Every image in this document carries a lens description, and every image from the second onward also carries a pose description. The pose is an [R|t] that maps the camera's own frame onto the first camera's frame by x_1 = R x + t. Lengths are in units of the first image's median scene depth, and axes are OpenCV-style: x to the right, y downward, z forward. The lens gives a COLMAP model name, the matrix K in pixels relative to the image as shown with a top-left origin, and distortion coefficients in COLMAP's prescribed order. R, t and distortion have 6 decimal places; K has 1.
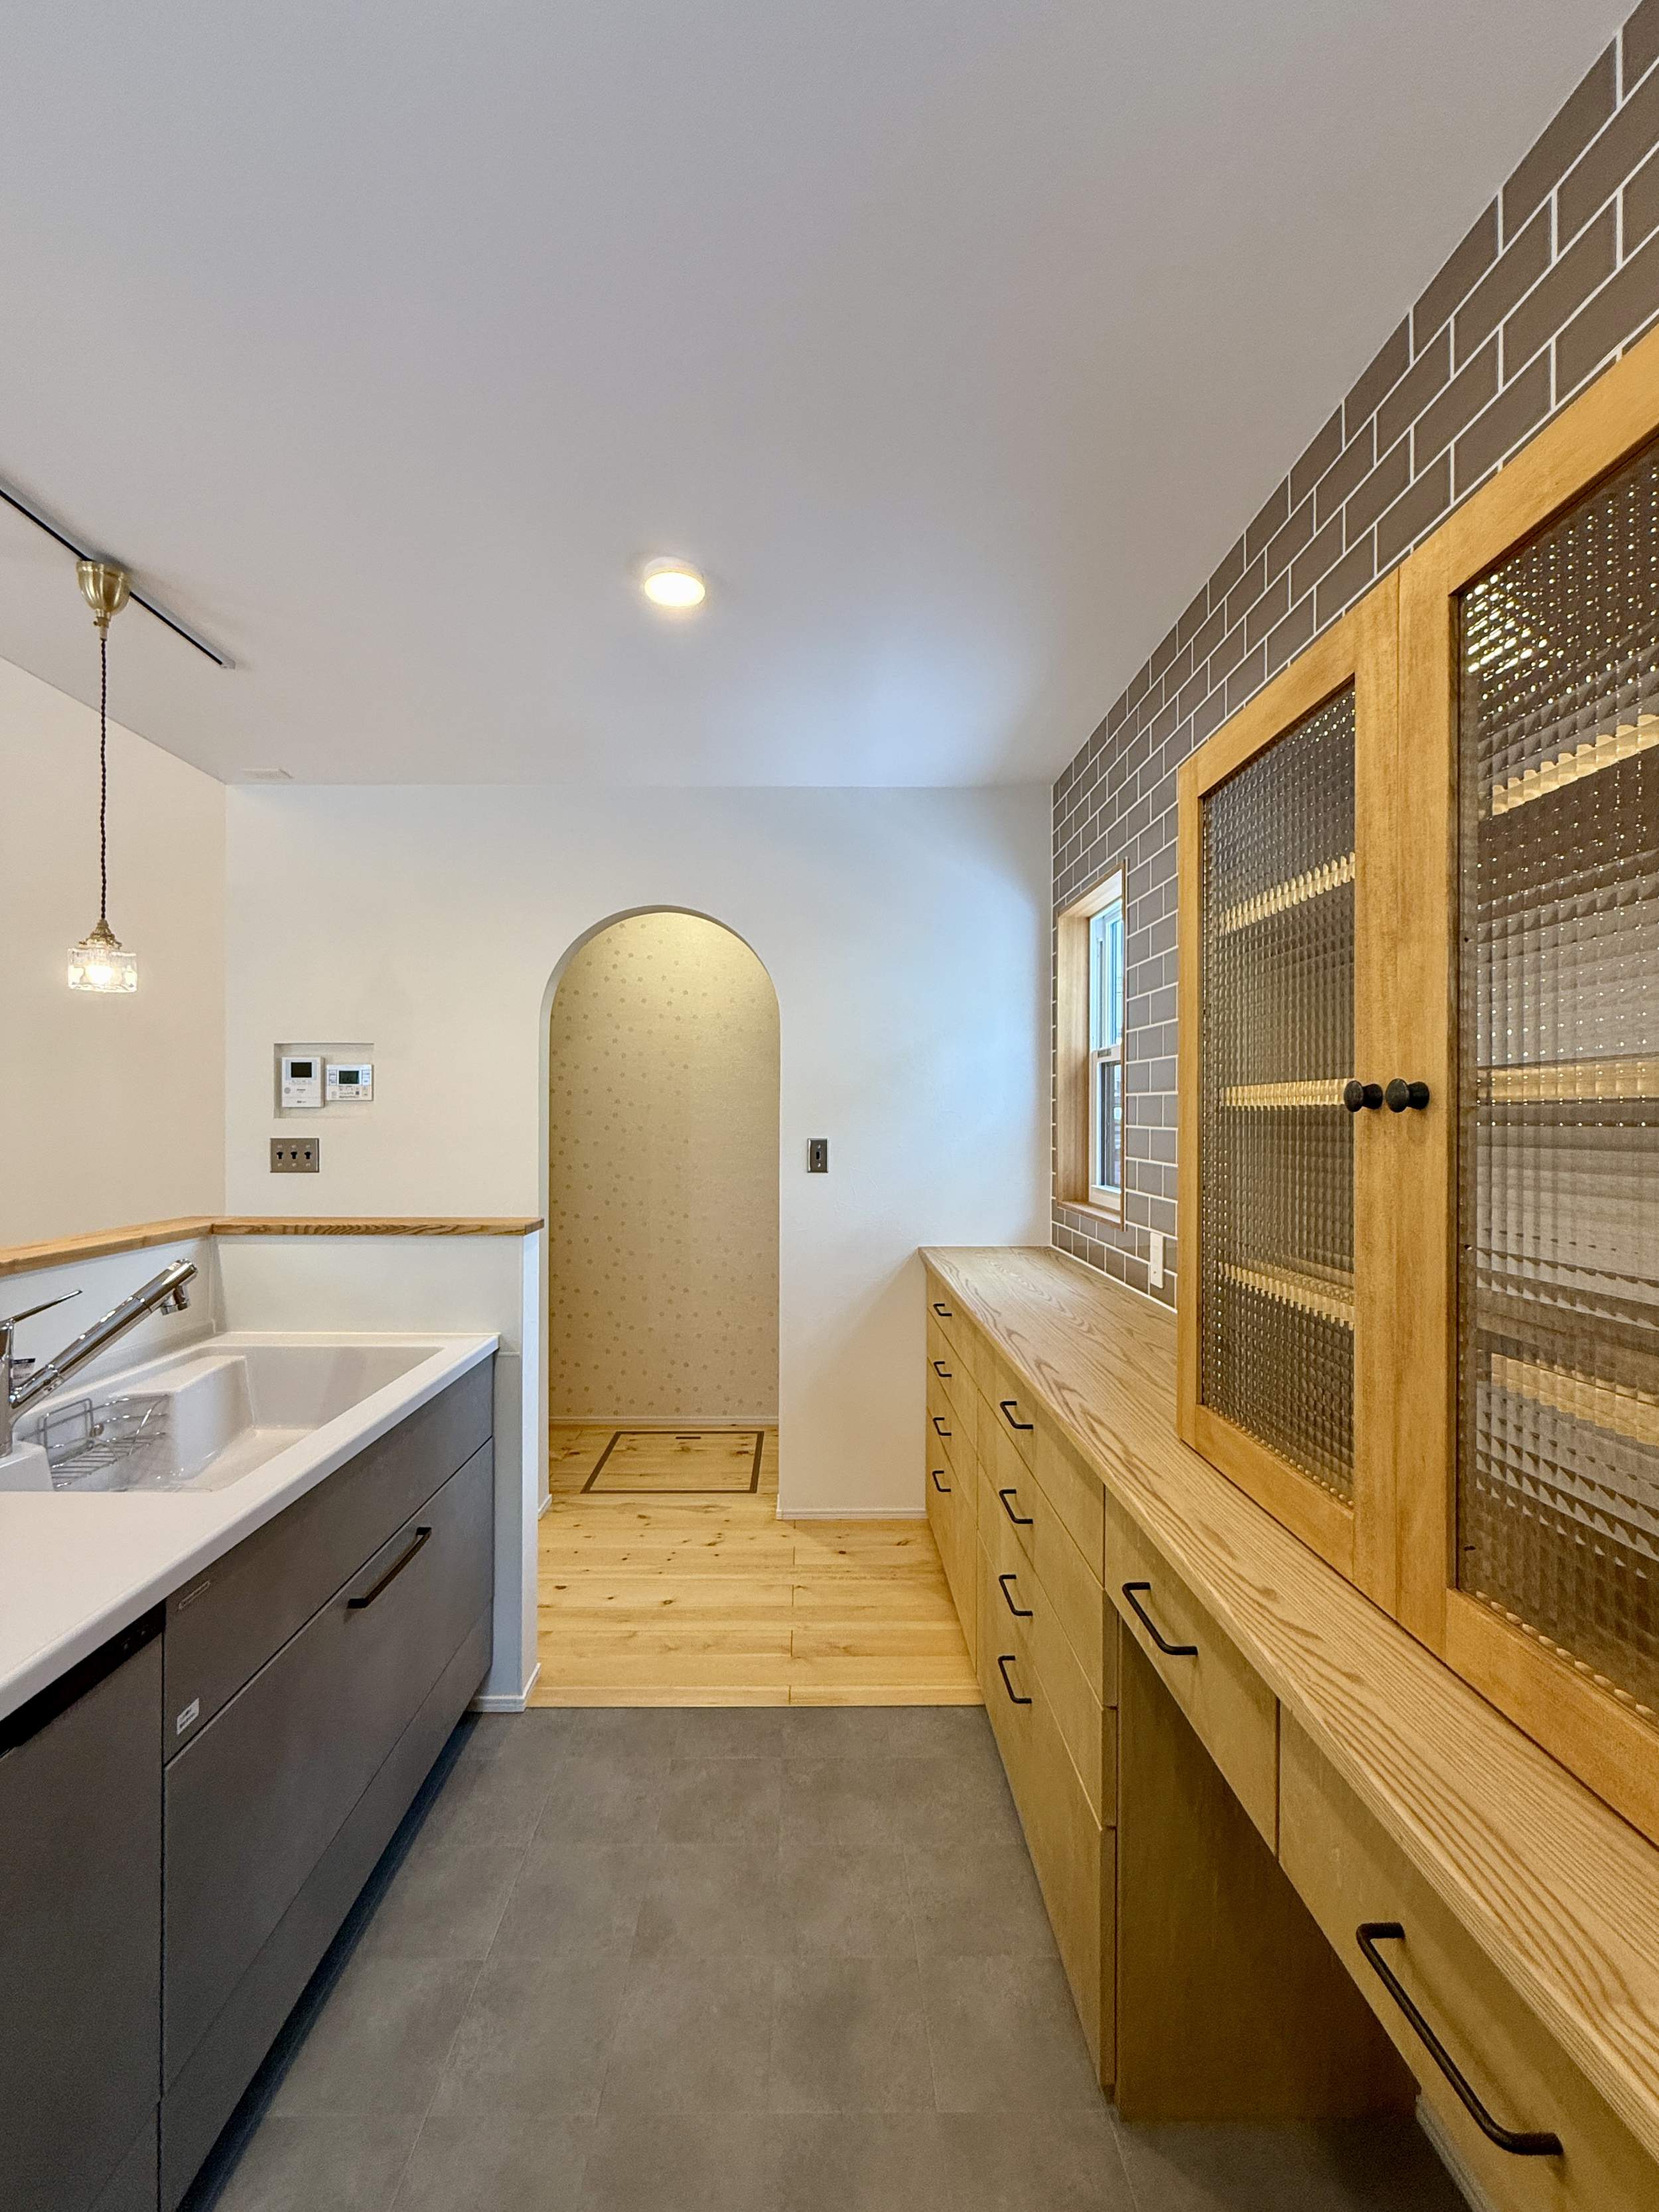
lens RADIAL K [[913.8, 0, 813.0], [0, 913.8, 1122.5], [0, 0, 1]] dist [-0.000753, -0.000224]
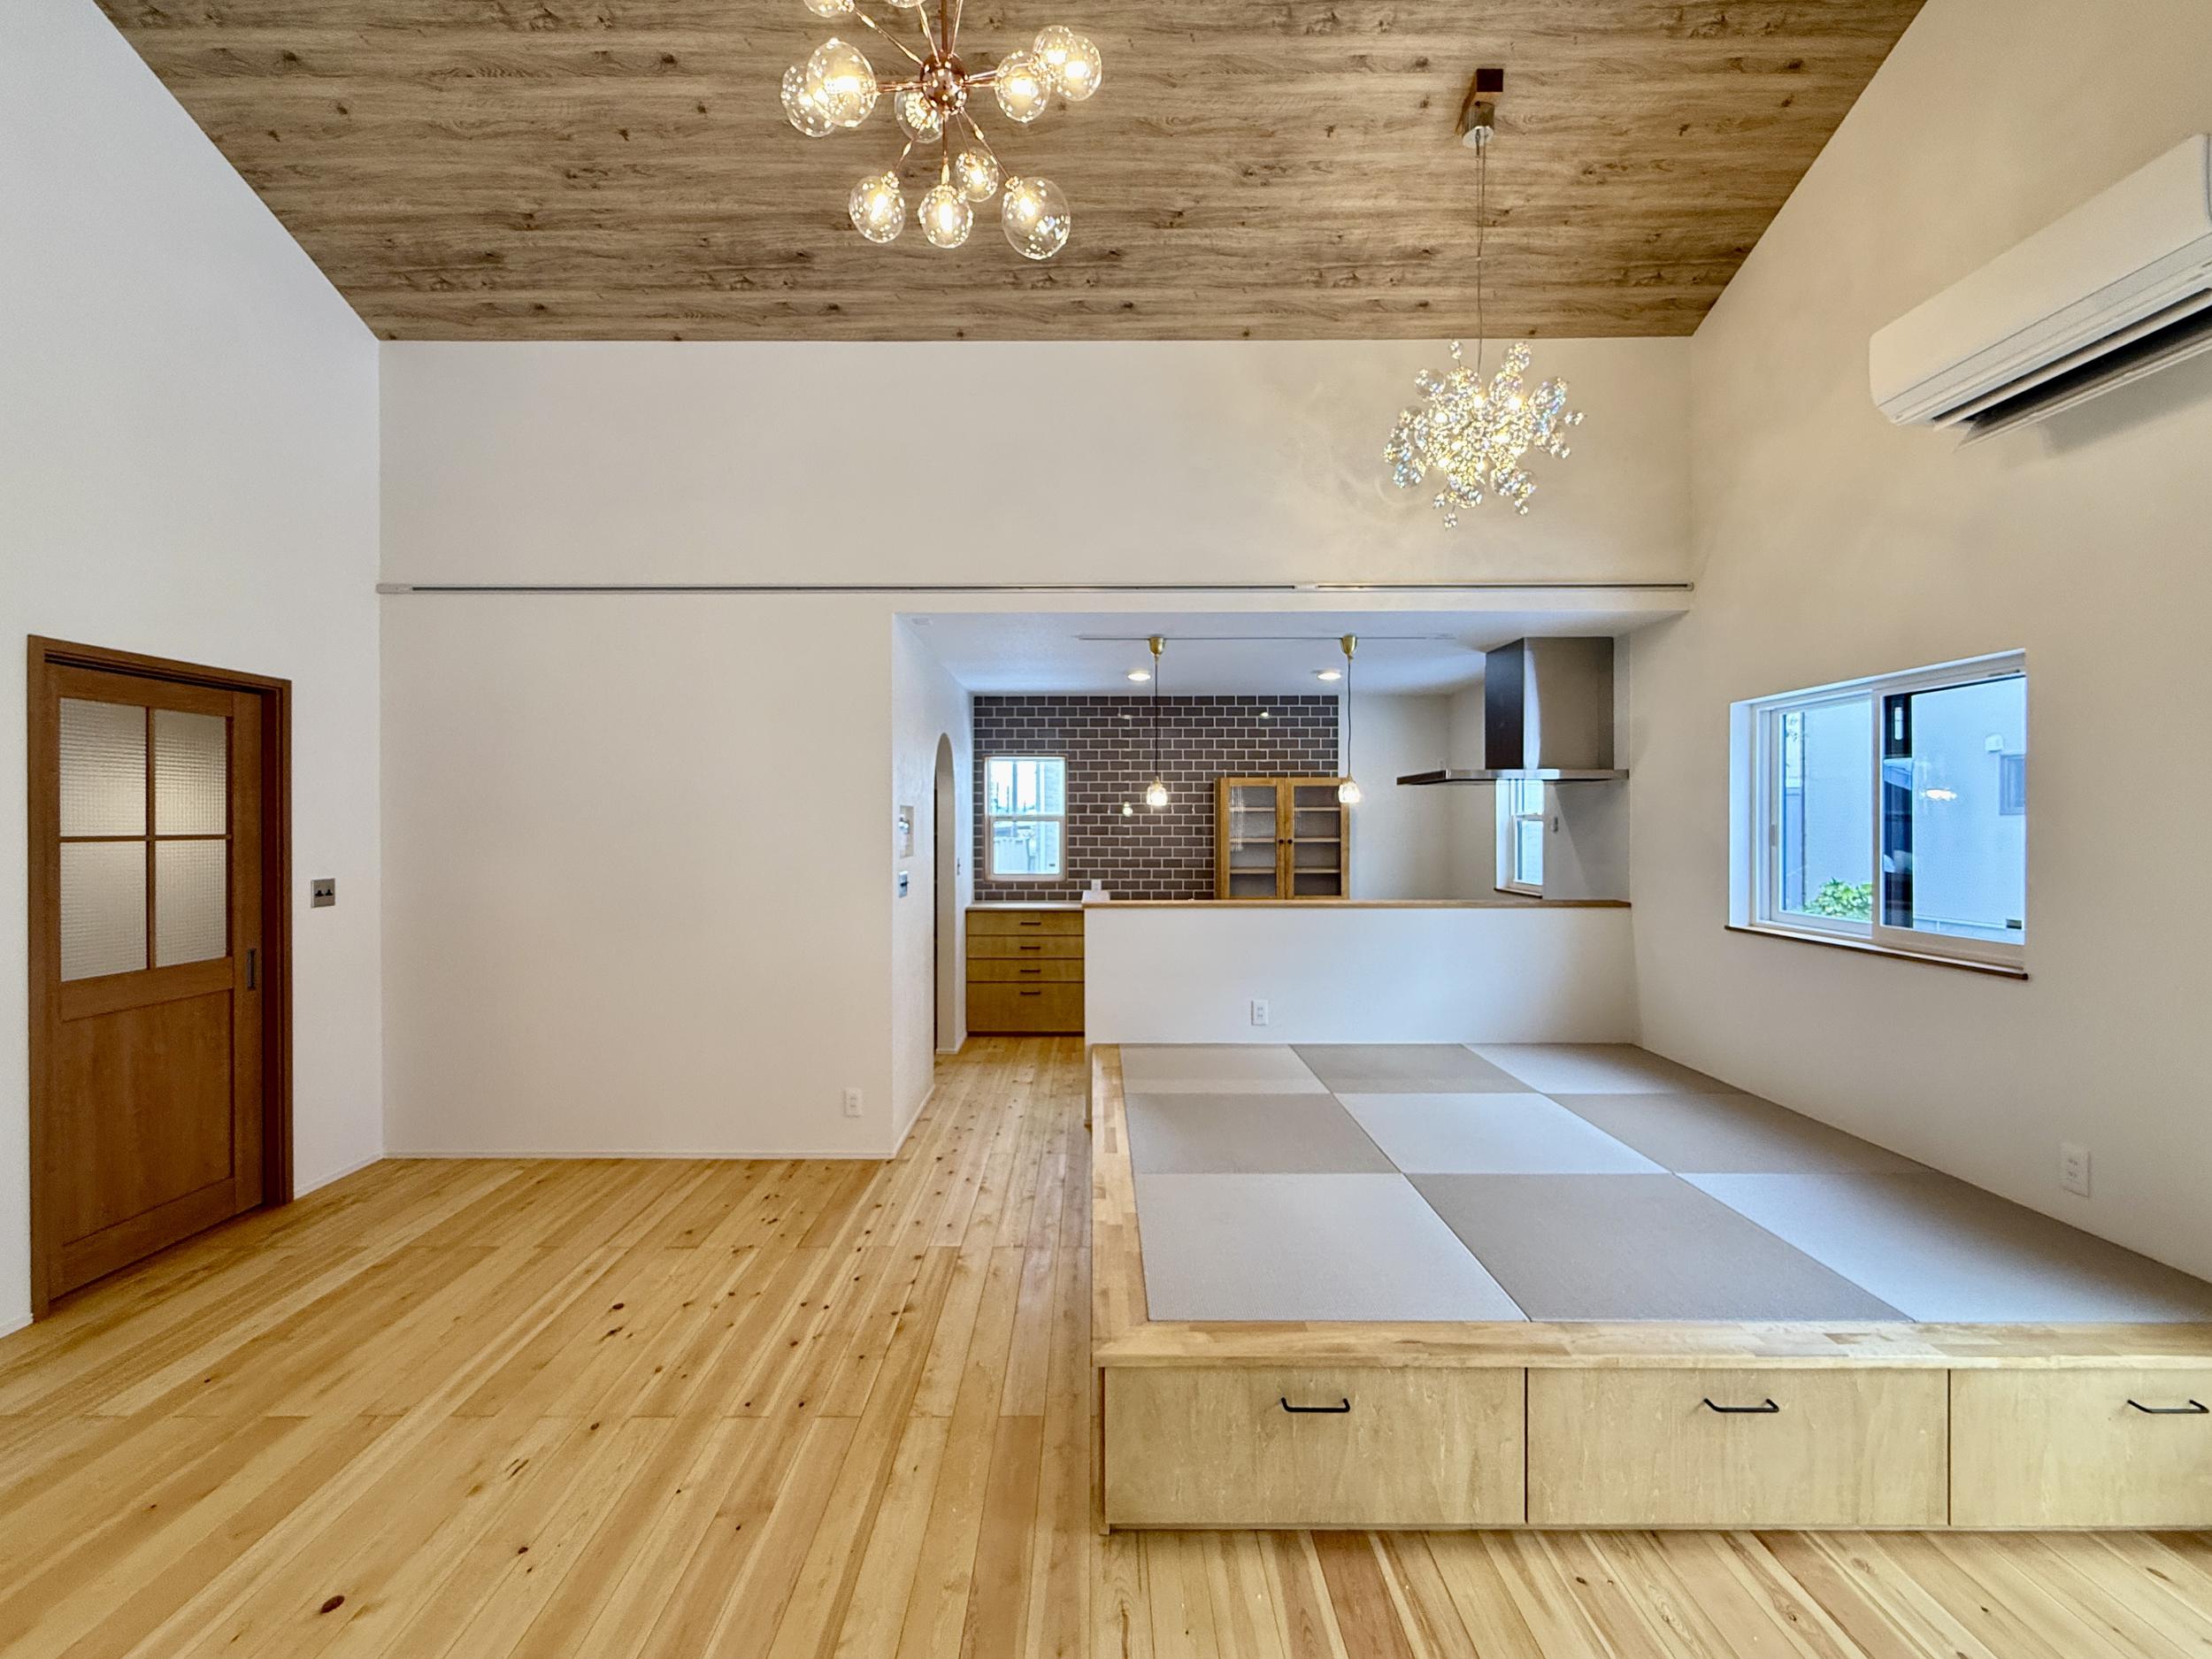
lens RADIAL K [[913.8, 0, 1090.7], [0, 913.8, 826.0], [0, 0, 1]] dist [-0.000753, -0.000224]
pose [[0.009348, -0.005622, 0.999940, -1.981974], [0.009613, 0.999938, 0.005532, -0.059926], [-0.999910, 0.009561, 0.009402, 0.692024]]
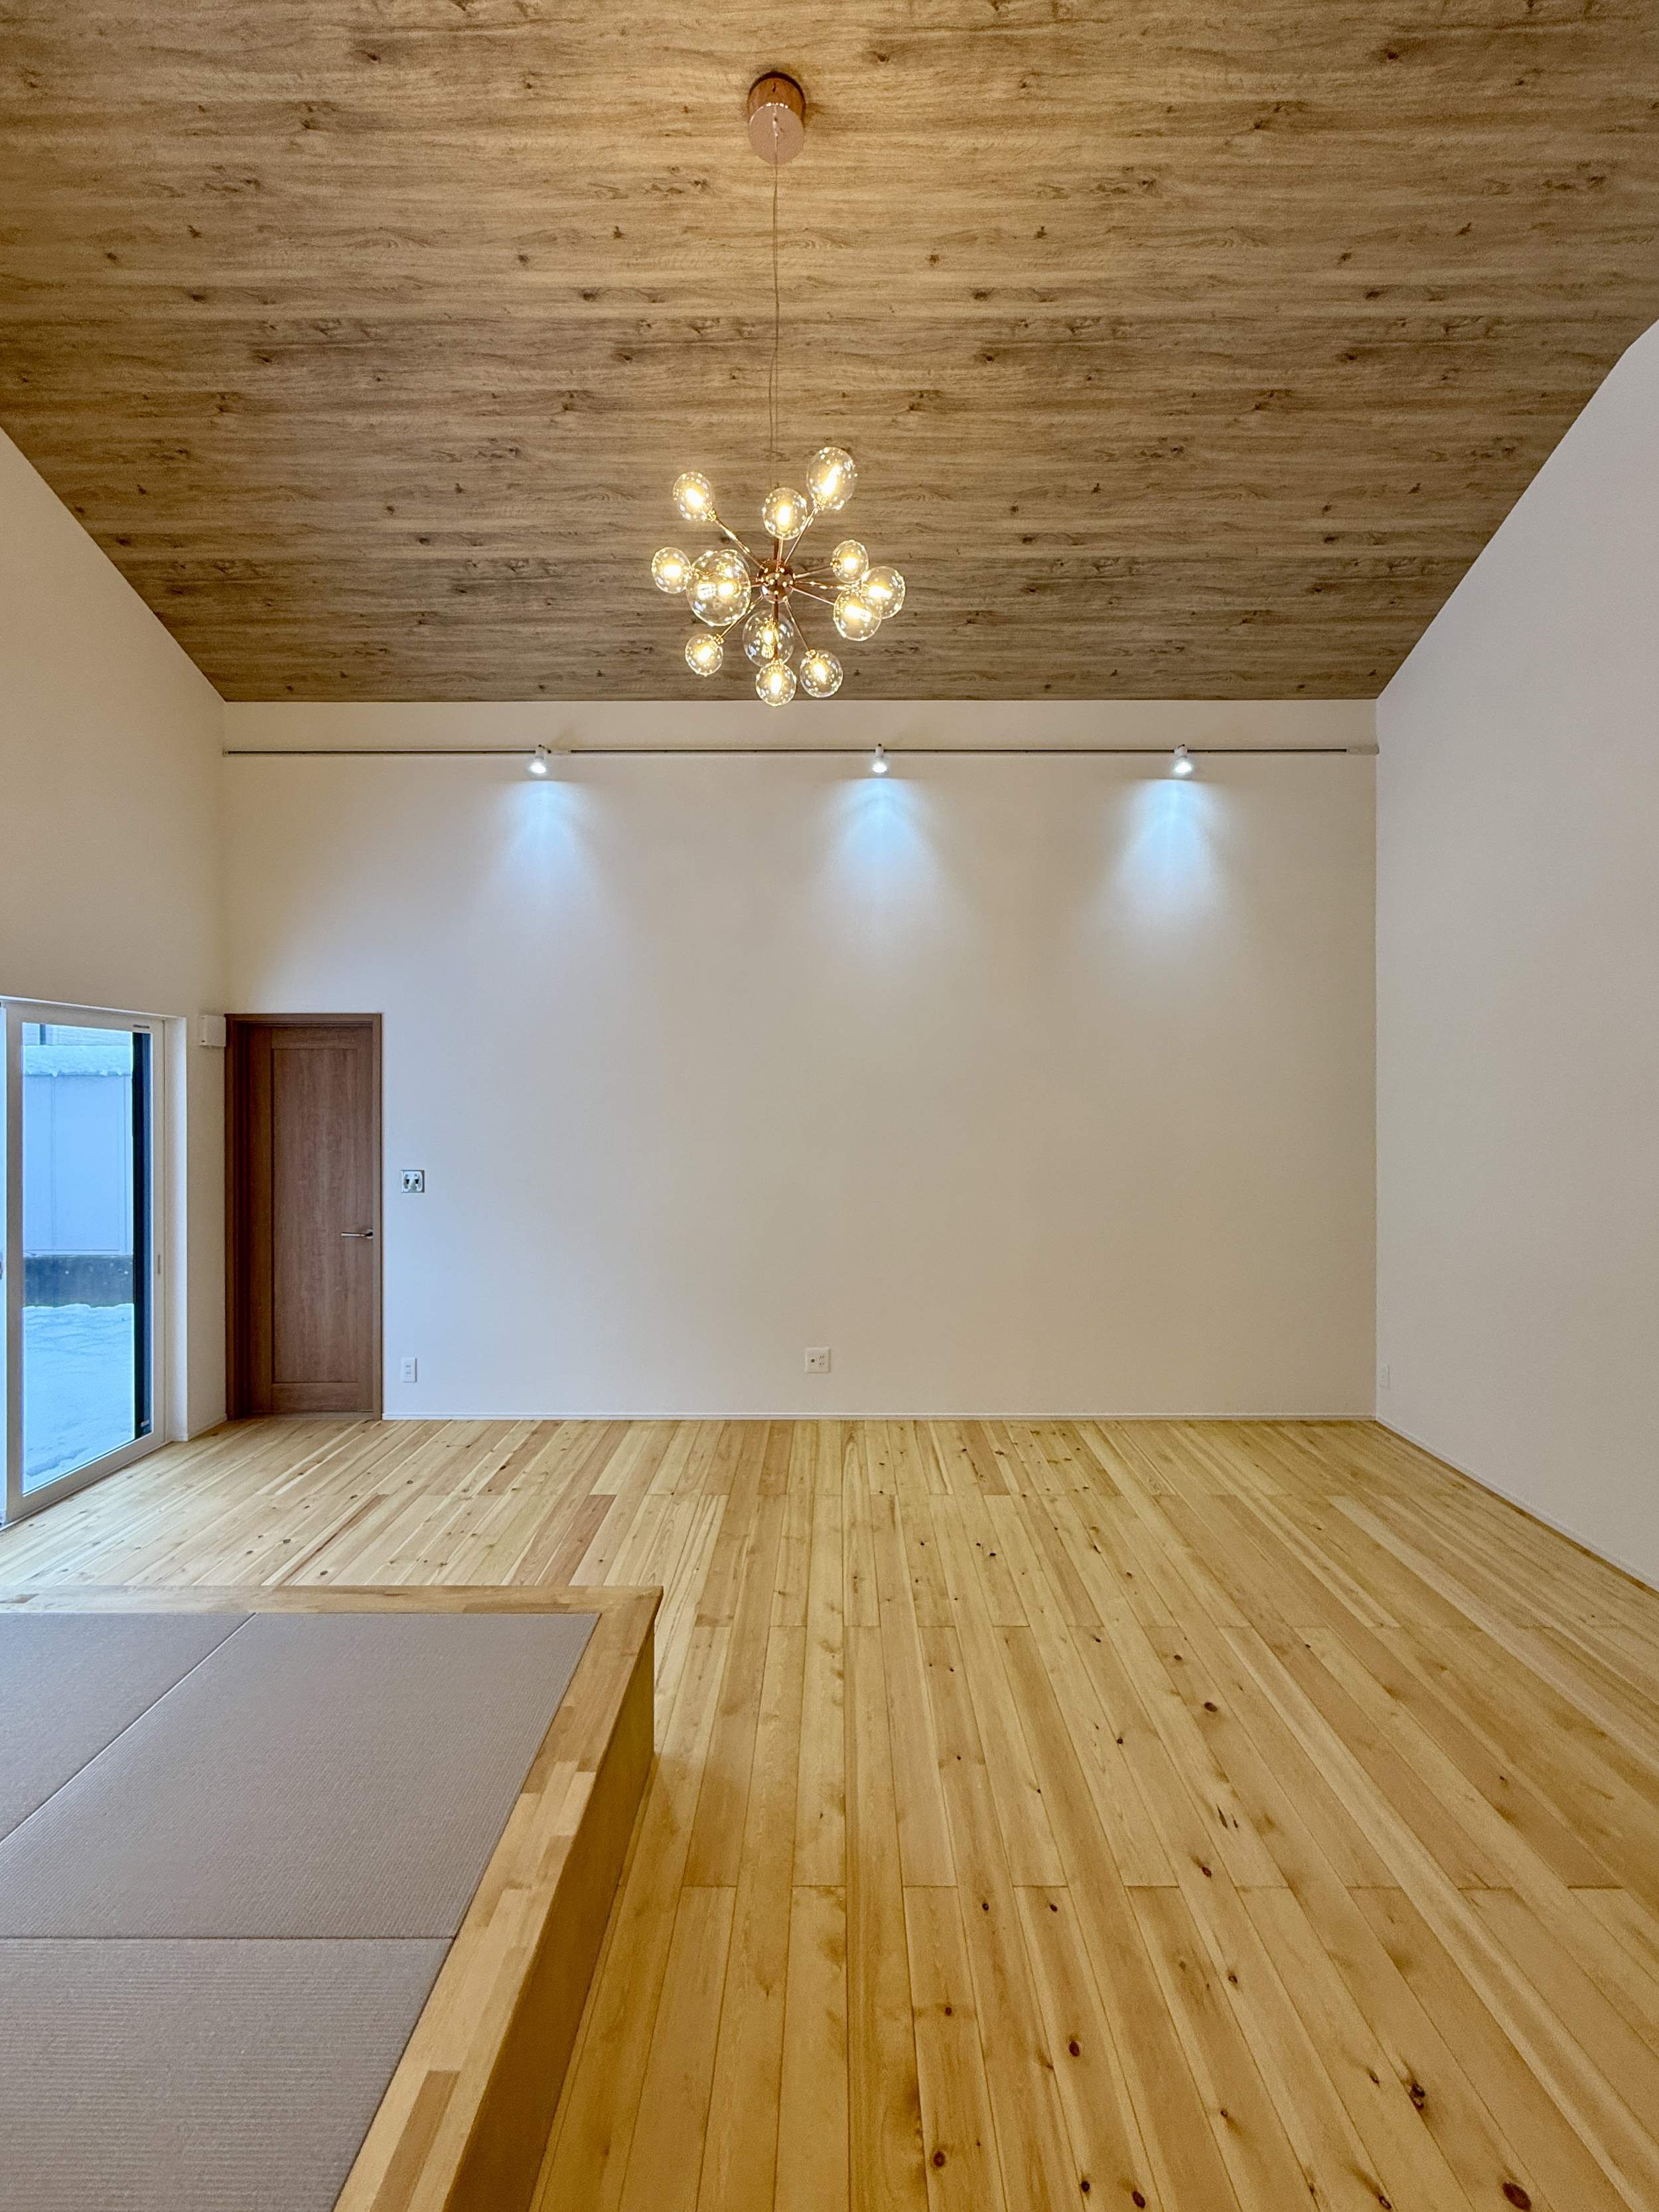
lens RADIAL K [[901.5, 0, 830.2], [0, 901.5, 1094.0], [0, 0, 1]] dist [-0.000131, 0.000427]
pose [[-0.009871, 0.000559, -0.999951, -0.605177], [-0.007513, 0.999972, 0.000633, -0.114090], [0.999923, 0.007519, -0.009866, 0.846698]]
